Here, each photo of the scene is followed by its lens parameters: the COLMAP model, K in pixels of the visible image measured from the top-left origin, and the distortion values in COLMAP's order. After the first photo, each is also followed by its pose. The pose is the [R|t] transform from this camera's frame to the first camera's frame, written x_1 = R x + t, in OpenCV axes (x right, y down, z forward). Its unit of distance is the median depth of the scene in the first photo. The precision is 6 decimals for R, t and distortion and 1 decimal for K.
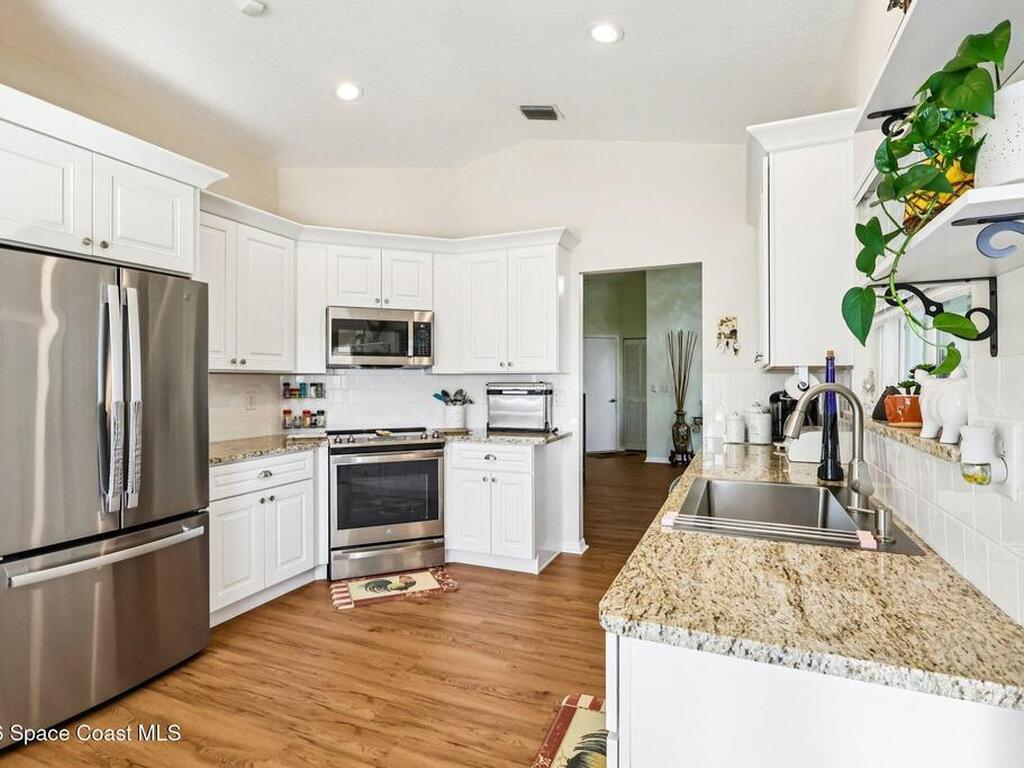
lens RADIAL K [[534.3, 0, 516.0], [0, 534.3, 380.4], [0, 0, 1]] dist [-0.006570, -0.001955]
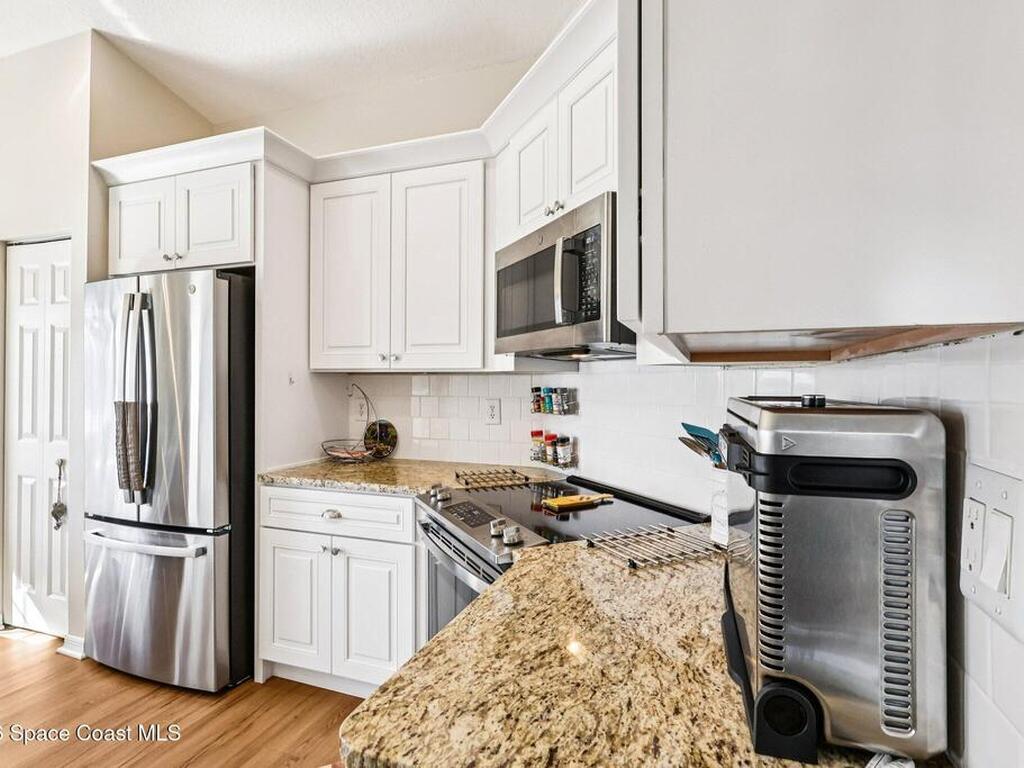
lens RADIAL K [[534.3, 0, 512.7], [0, 534.3, 382.6], [0, 0, 1]] dist [-0.006570, -0.001955]
pose [[0.080717, -0.001587, -0.996736, 0.208294], [-0.007457, 0.999970, -0.002196, -0.000076], [0.996709, 0.007609, 0.080703, 0.940474]]
